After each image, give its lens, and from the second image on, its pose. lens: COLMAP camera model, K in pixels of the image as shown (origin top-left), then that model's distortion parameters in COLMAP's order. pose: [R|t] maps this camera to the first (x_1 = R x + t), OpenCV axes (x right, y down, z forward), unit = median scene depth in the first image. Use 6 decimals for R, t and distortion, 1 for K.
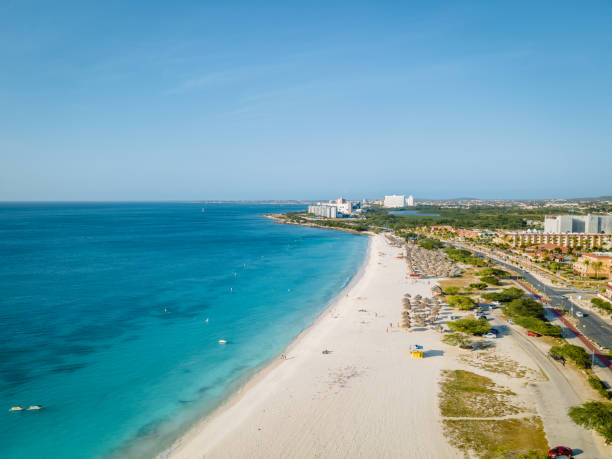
lens RADIAL K [[441.2, 0, 305.9], [0, 441.2, 228.1], [0, 0, 1]] dist [0.032669, 0.023715]
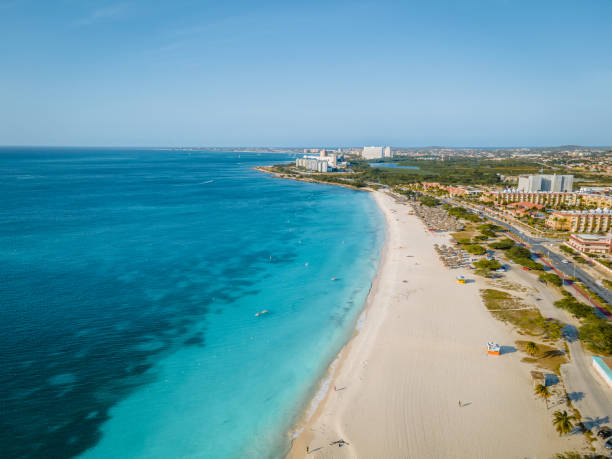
lens RADIAL K [[441.2, 0, 306.4], [0, 441.2, 226.5], [0, 0, 1]] dist [0.032669, 0.023715]
pose [[0.997529, -0.008906, 0.069691, -0.111133], [0.000846, 0.993384, 0.114841, -0.028069], [-0.070252, -0.114498, 0.990936, -0.146598]]
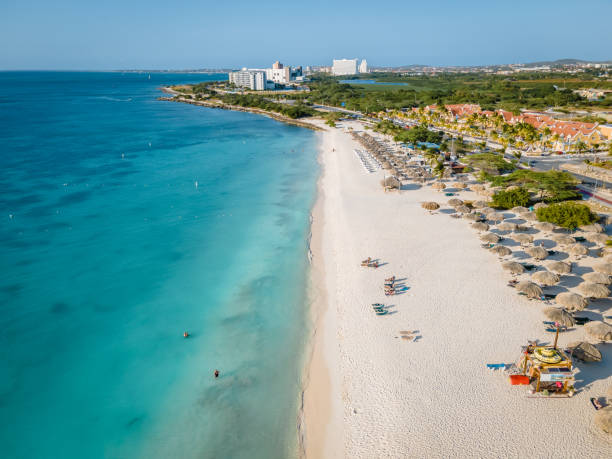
lens RADIAL K [[441.2, 0, 308.8], [0, 441.2, 233.7], [0, 0, 1]] dist [0.032669, 0.023715]
pose [[0.991216, -0.052278, 0.121484, 0.082275], [0.015233, 0.957574, 0.287784, -0.013964], [-0.131374, -0.283406, 0.949959, 0.588249]]
